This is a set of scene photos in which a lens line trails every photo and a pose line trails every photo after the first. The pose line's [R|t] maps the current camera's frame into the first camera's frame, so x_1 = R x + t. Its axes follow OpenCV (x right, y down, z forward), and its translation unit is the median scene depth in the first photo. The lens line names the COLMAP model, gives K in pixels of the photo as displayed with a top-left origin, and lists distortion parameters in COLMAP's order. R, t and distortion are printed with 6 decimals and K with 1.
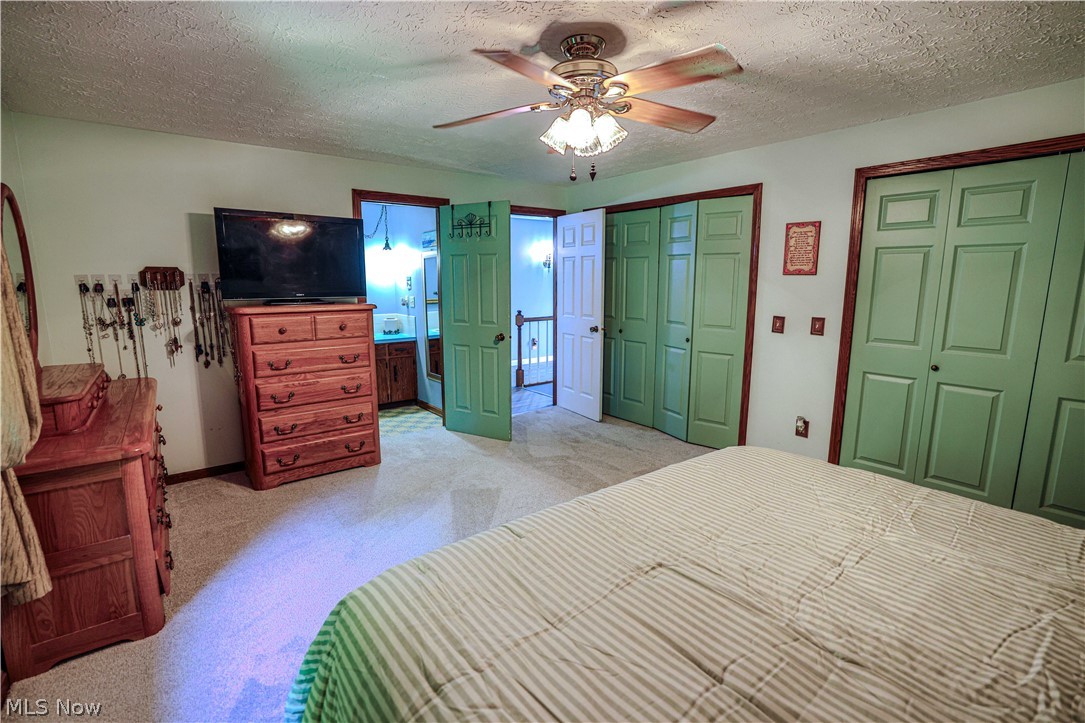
lens RADIAL K [[490.2, 0, 536.7], [0, 490.2, 360.4], [0, 0, 1]] dist [-0.034388, 0.007064]
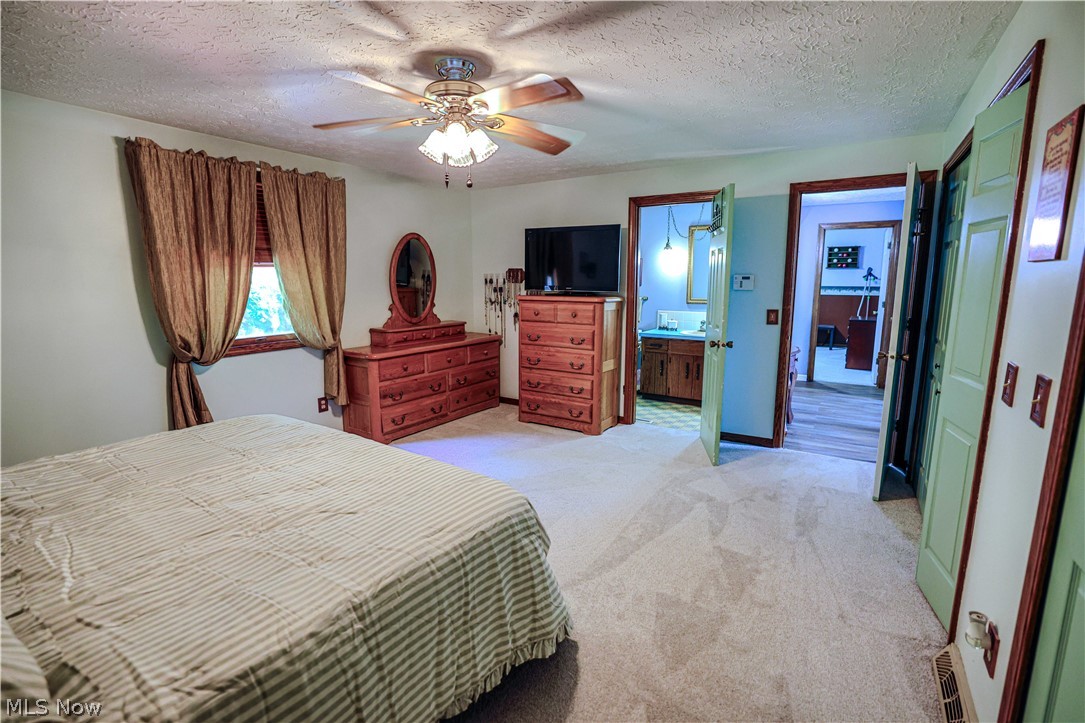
lens RADIAL K [[490.2, 0, 547.2], [0, 490.2, 360.0], [0, 0, 1]] dist [-0.034388, 0.007064]
pose [[0.345091, 0.155237, -0.925642, 0.826925], [-0.155143, 0.982095, 0.106865, -0.086345], [0.925658, 0.106729, 0.362996, 0.541298]]
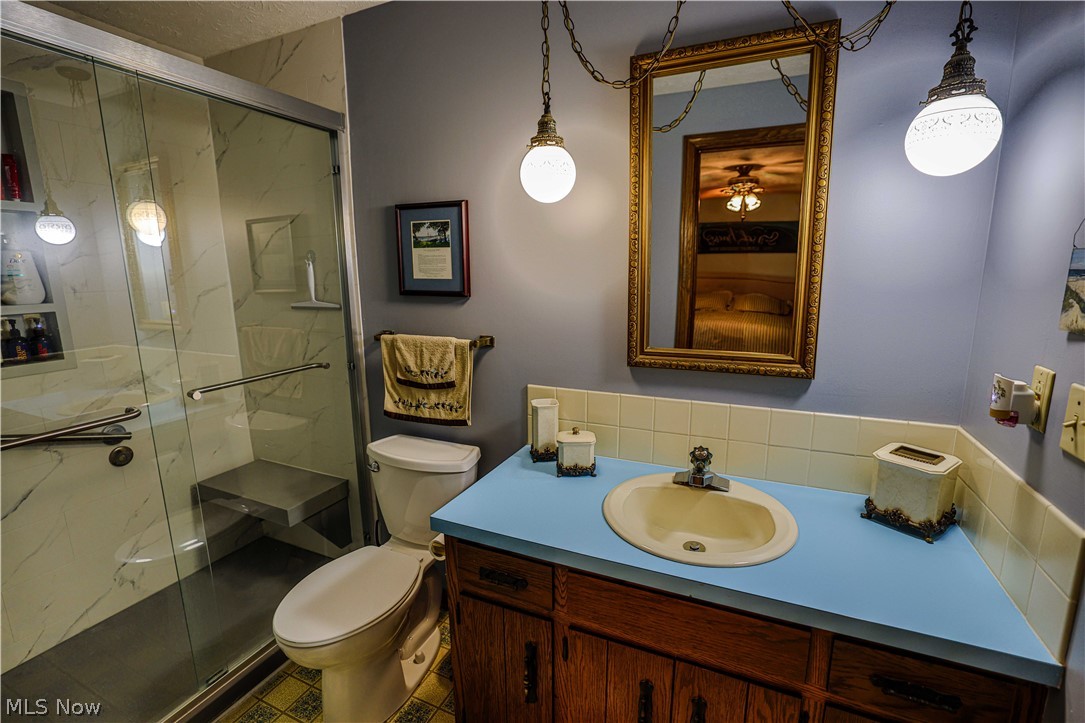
lens RADIAL K [[490.2, 0, 542.7], [0, 490.2, 361.6], [0, 0, 1]] dist [-0.034388, 0.007064]
pose [[0.474032, 0.159612, -0.865920, -0.112797], [-0.142123, 0.984407, 0.103649, -0.198160], [0.868962, 0.073934, 0.489325, 1.195314]]
